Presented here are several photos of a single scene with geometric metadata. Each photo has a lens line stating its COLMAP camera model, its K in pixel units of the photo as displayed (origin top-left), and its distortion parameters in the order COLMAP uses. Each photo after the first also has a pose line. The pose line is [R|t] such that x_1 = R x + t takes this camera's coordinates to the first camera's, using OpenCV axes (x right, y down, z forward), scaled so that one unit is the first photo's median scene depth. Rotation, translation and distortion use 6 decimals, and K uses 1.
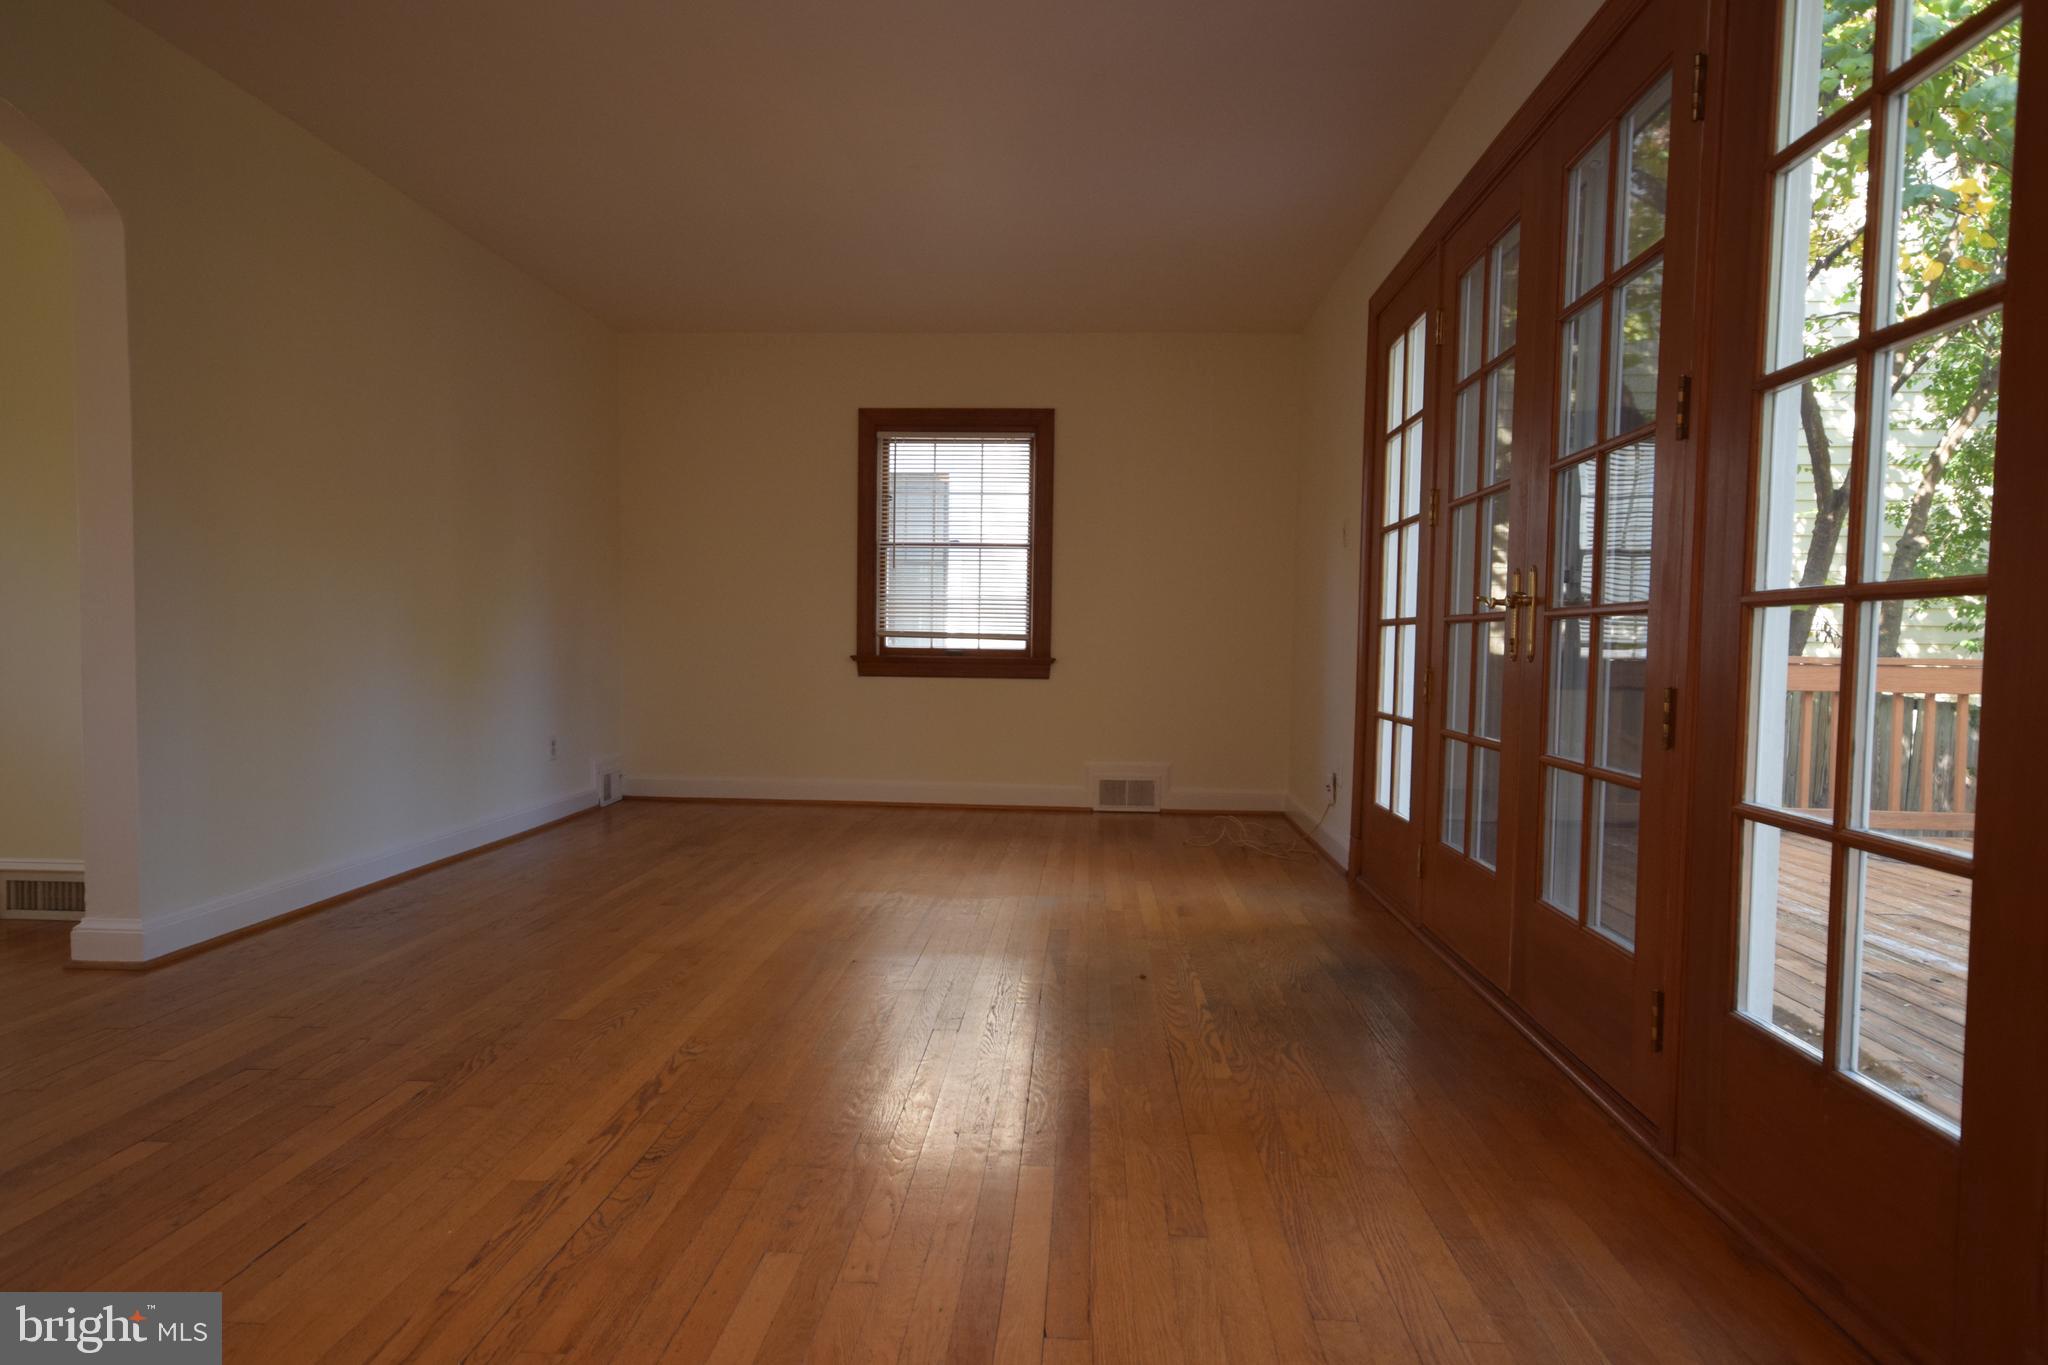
lens RADIAL K [[1176.2, 0, 1024.0], [0, 1176.2, 682.5], [0, 0, 1]] dist [0.002406, 0.001339]
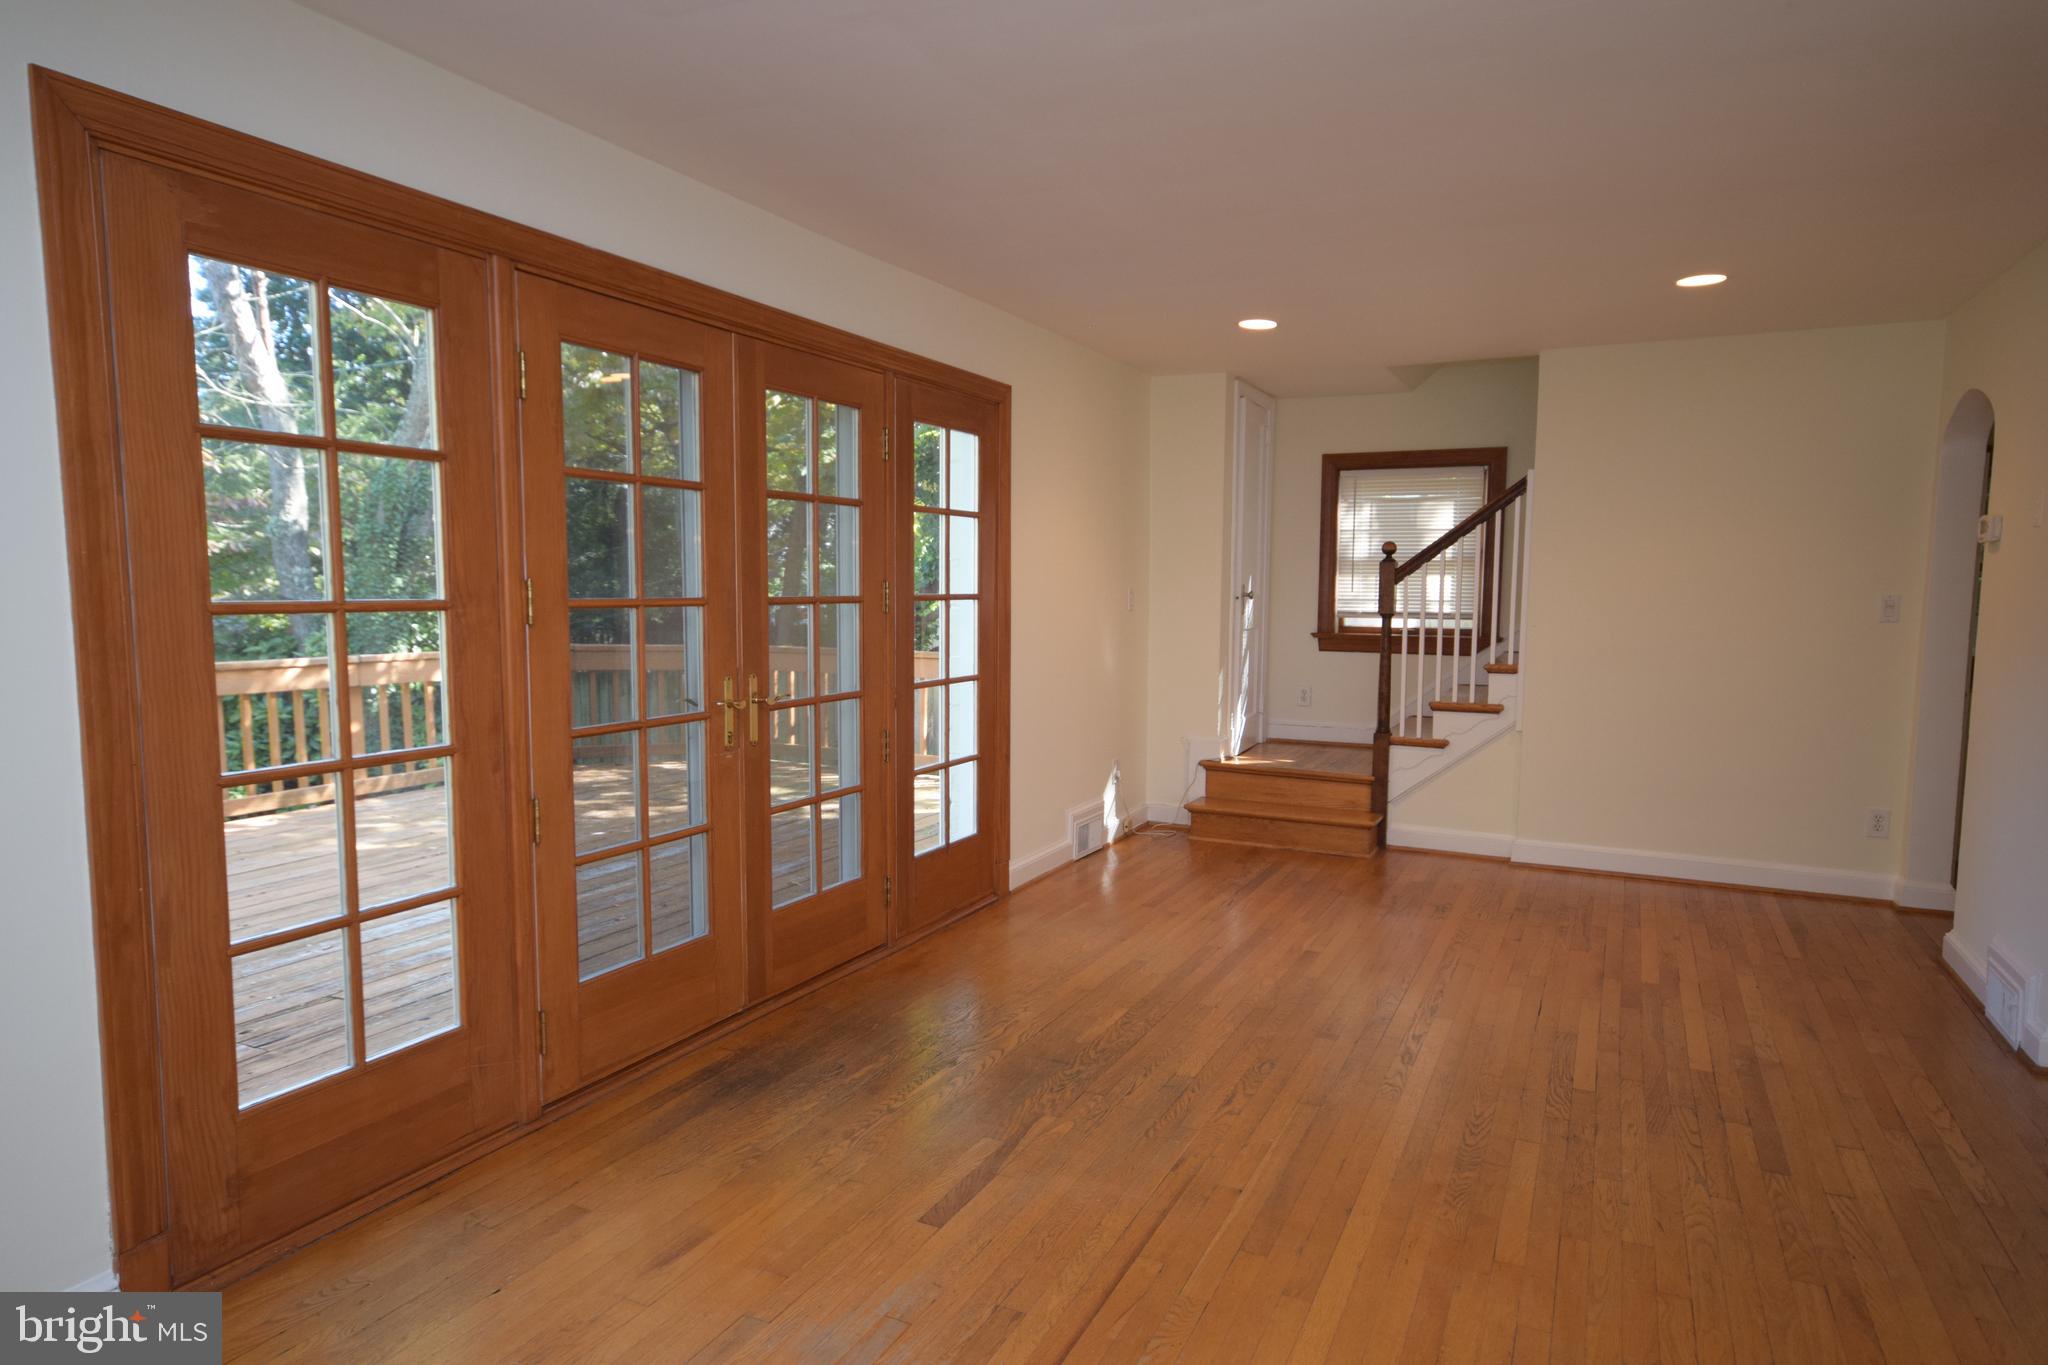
lens RADIAL K [[1176.2, 0, 1024.0], [0, 1176.2, 682.5], [0, 0, 1]] dist [0.002406, 0.001339]
pose [[-0.919733, -0.047673, 0.389638, -0.426032], [0.007539, 0.990270, 0.138956, -0.333109], [-0.392471, 0.130740, -0.910425, 2.464775]]
